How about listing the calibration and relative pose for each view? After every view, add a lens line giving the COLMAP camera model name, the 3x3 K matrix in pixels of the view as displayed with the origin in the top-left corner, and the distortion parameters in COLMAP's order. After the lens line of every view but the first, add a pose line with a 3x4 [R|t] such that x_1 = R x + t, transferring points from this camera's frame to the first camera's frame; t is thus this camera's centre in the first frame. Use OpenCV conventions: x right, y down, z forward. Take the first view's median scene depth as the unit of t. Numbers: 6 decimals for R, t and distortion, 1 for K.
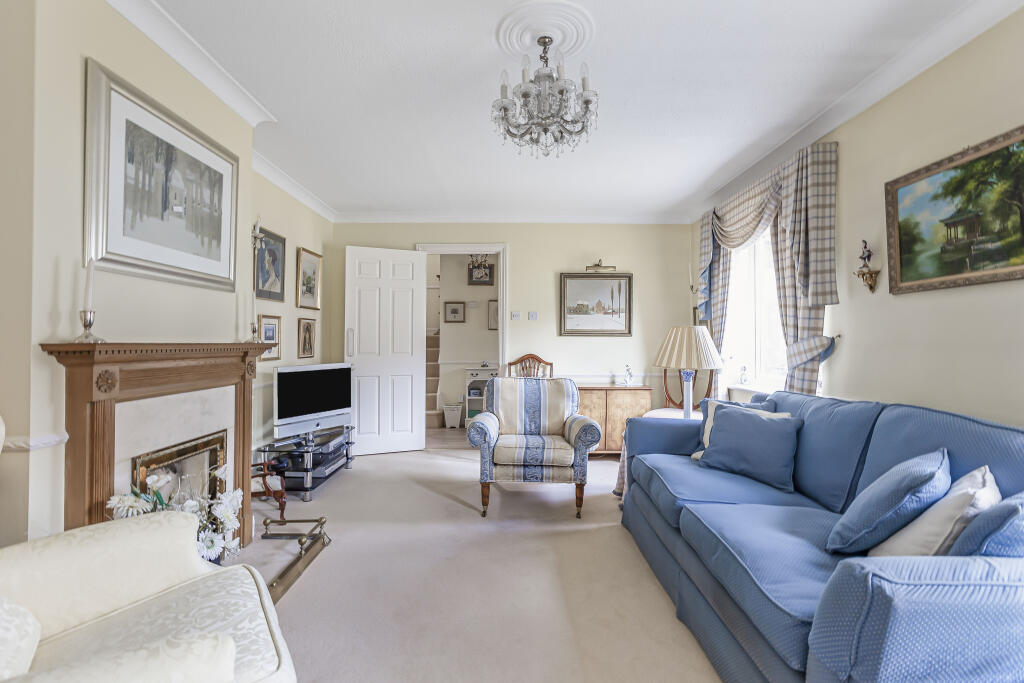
lens RADIAL K [[458.2, 0, 511.6], [0, 458.2, 338.3], [0, 0, 1]] dist [-0.002158, 0.001688]
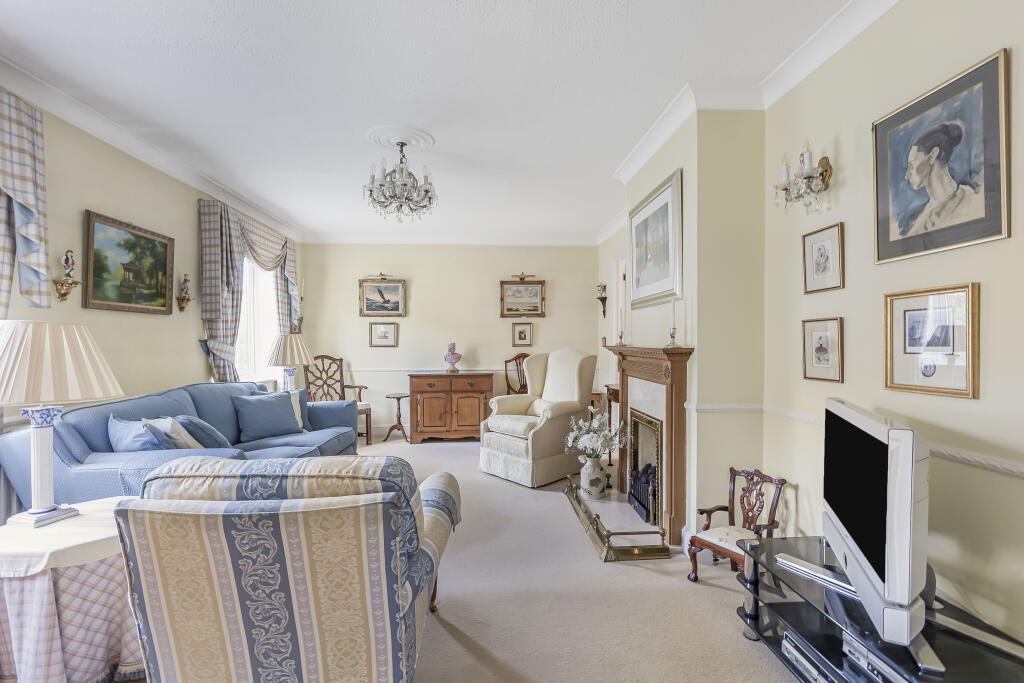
lens RADIAL K [[458.2, 0, 512.2], [0, 458.2, 340.8], [0, 0, 1]] dist [-0.002158, 0.001688]
pose [[-0.996942, 0.004652, -0.078000, -0.167809], [0.004895, 0.999984, -0.002916, -0.006044], [0.077985, -0.003289, -0.996949, 2.601158]]
